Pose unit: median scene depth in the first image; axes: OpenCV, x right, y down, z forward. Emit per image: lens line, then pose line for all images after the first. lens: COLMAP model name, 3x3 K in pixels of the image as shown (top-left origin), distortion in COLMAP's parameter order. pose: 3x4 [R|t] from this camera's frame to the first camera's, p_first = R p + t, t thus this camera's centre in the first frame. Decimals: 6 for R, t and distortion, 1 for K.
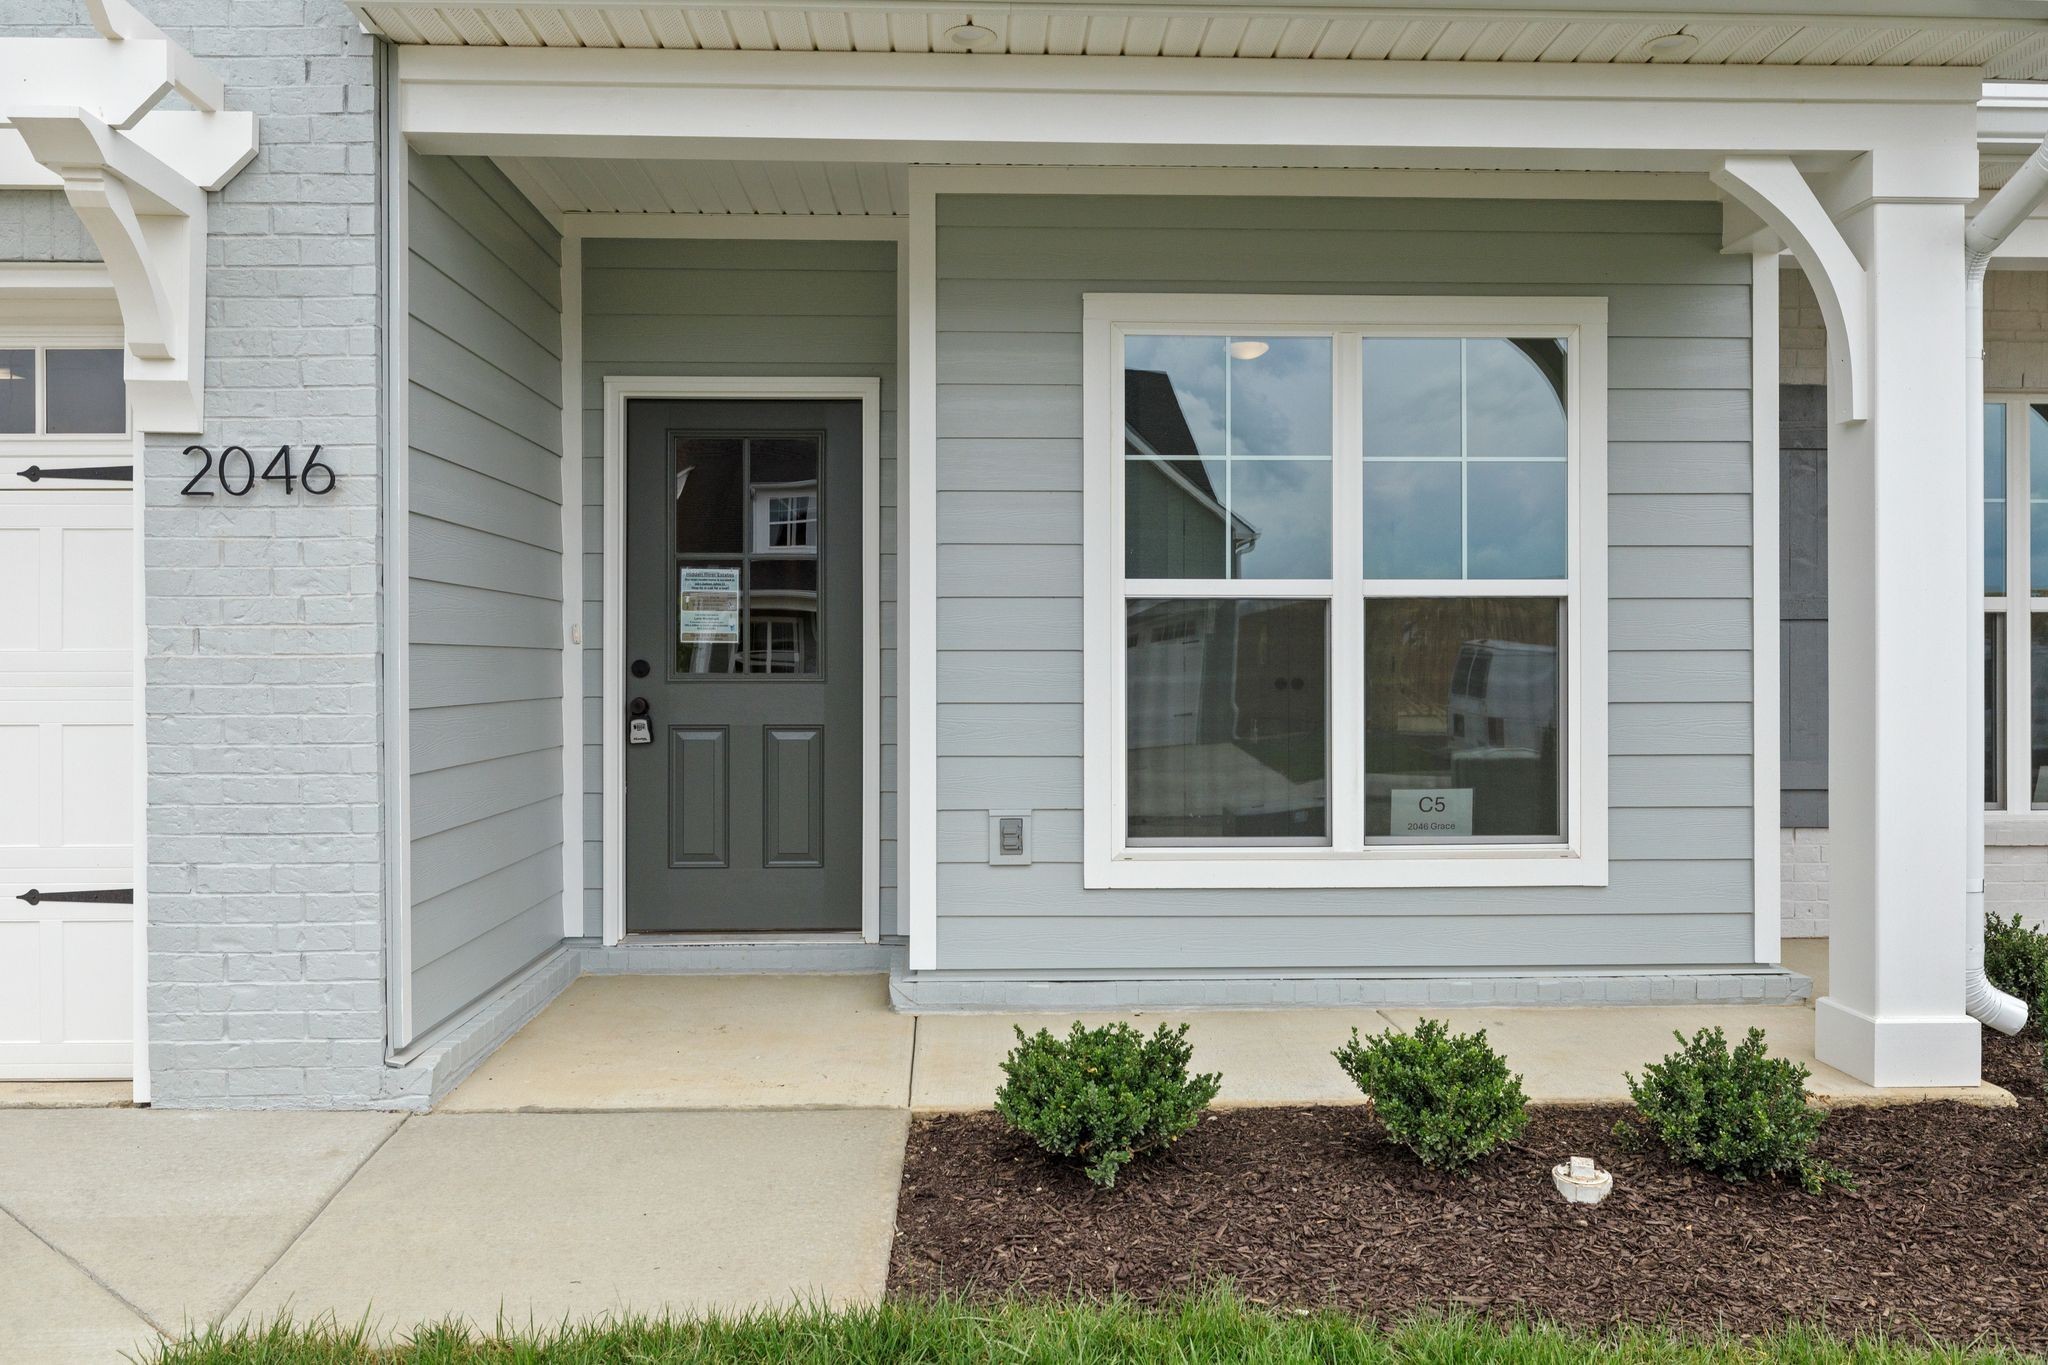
lens RADIAL K [[1563.8, 0, 1024.0], [0, 1563.8, 682.5], [0, 0, 1]] dist [-0.003496, 0.000657]
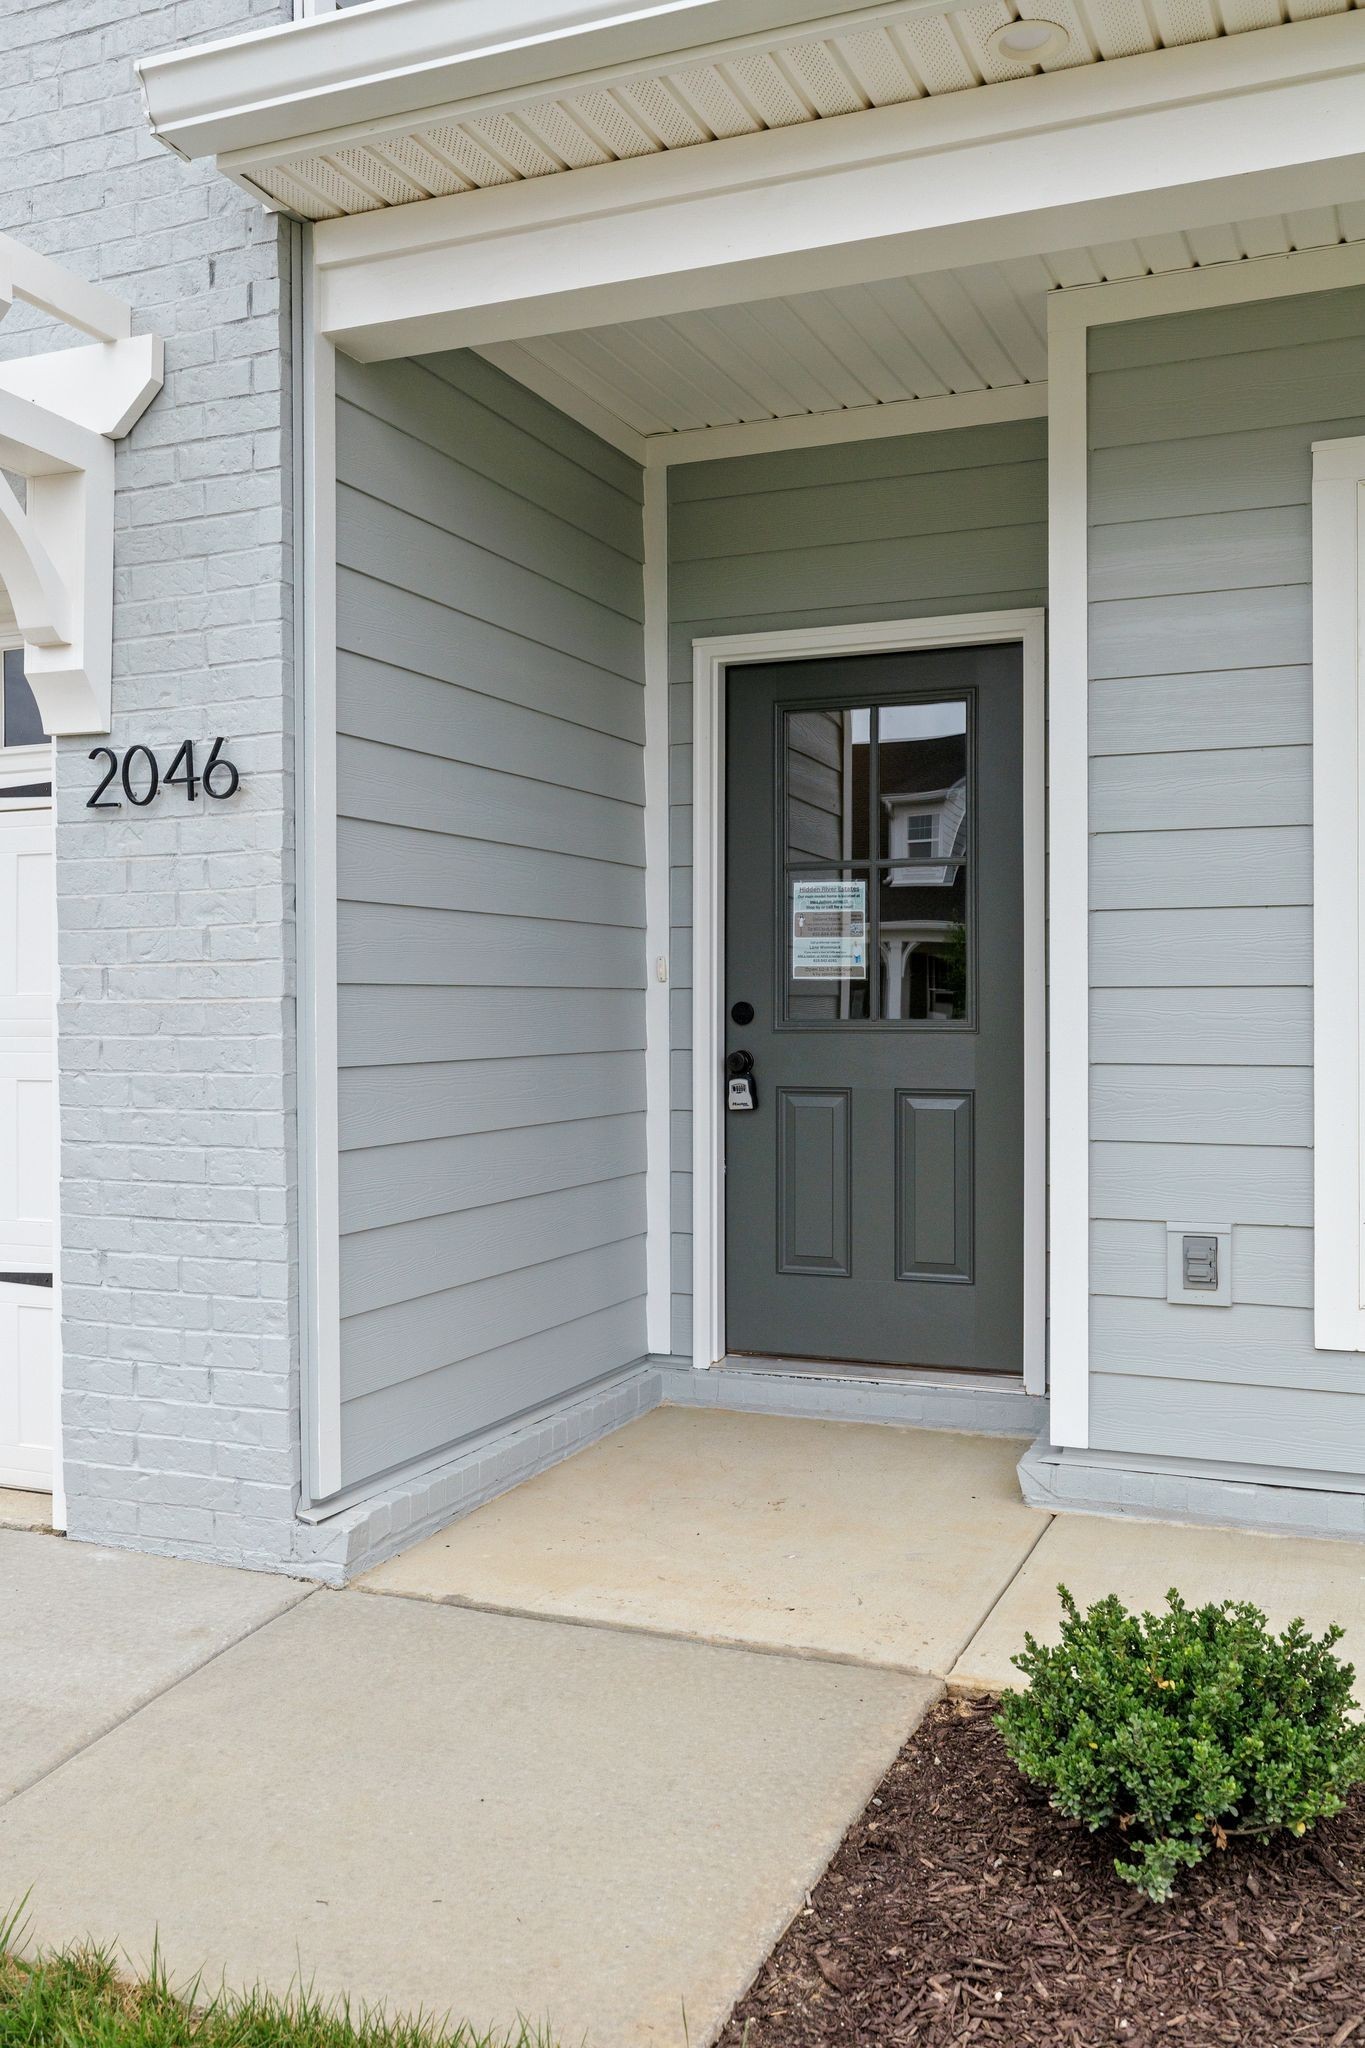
lens RADIAL K [[1791.4, 0, 681.0], [0, 1791.4, 1018.2], [0, 0, 1]] dist [-0.000644, 0.001919]
pose [[0.905815, 0.000592, -0.423674, 0.149045], [-0.001866, 0.999995, -0.002593, -0.005824], [0.423670, 0.003139, 0.905811, 0.263788]]
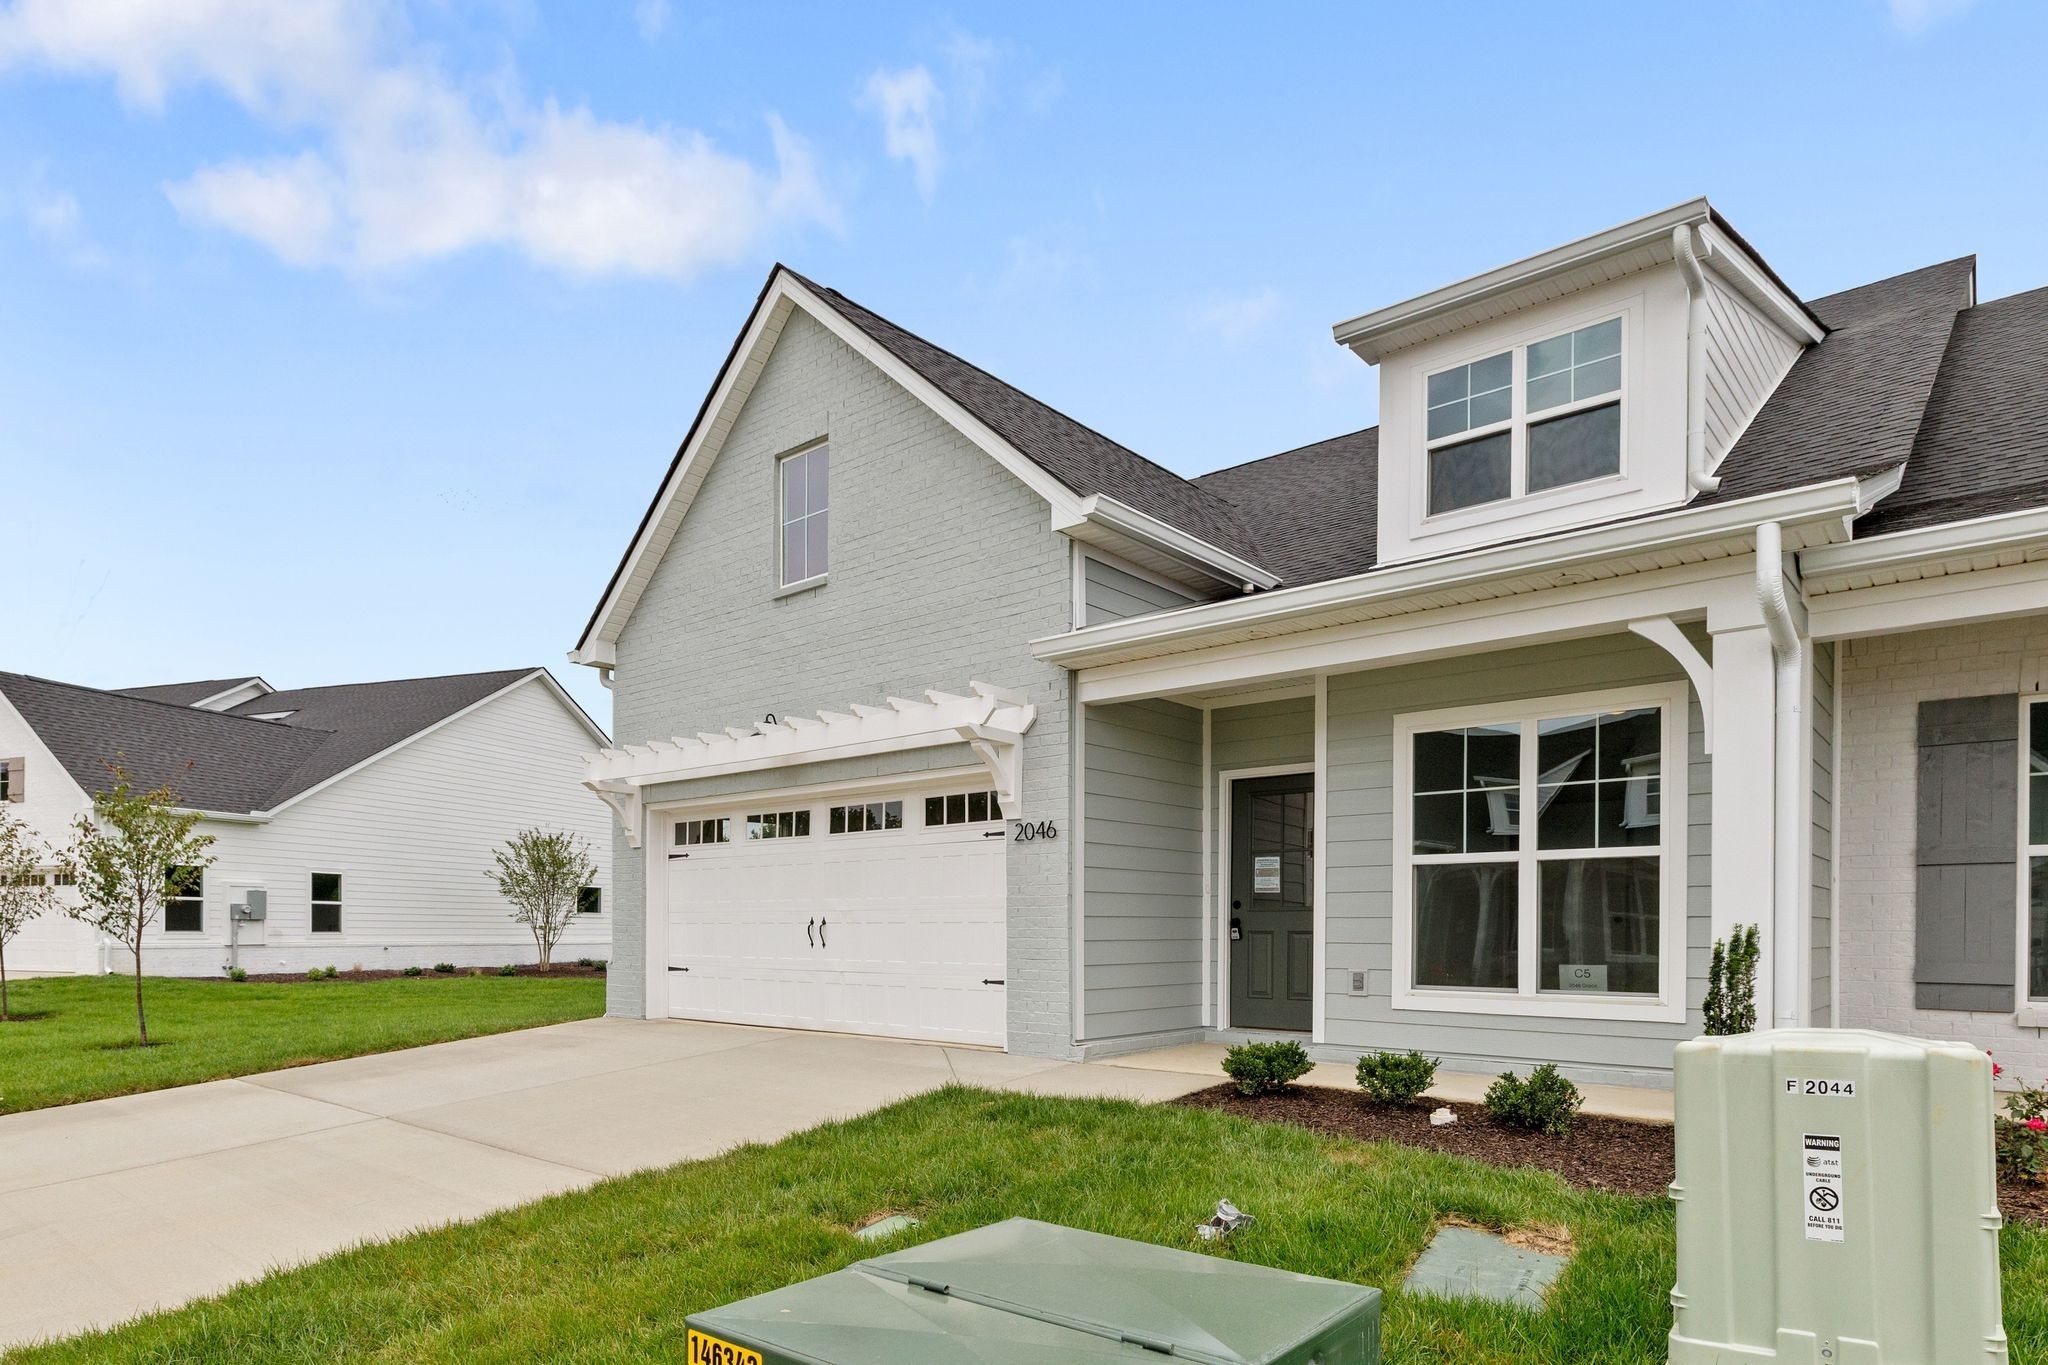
lens RADIAL K [[1192.4, 0, 1018.4], [0, 1192.4, 956.7], [0, 0, 1]] dist [0.001452, 0.000077]
pose [[0.732200, 0.019107, -0.680821, 0.946934], [-0.010431, 0.999804, 0.016840, 0.055695], [0.681010, -0.005229, 0.732256, -0.594477]]
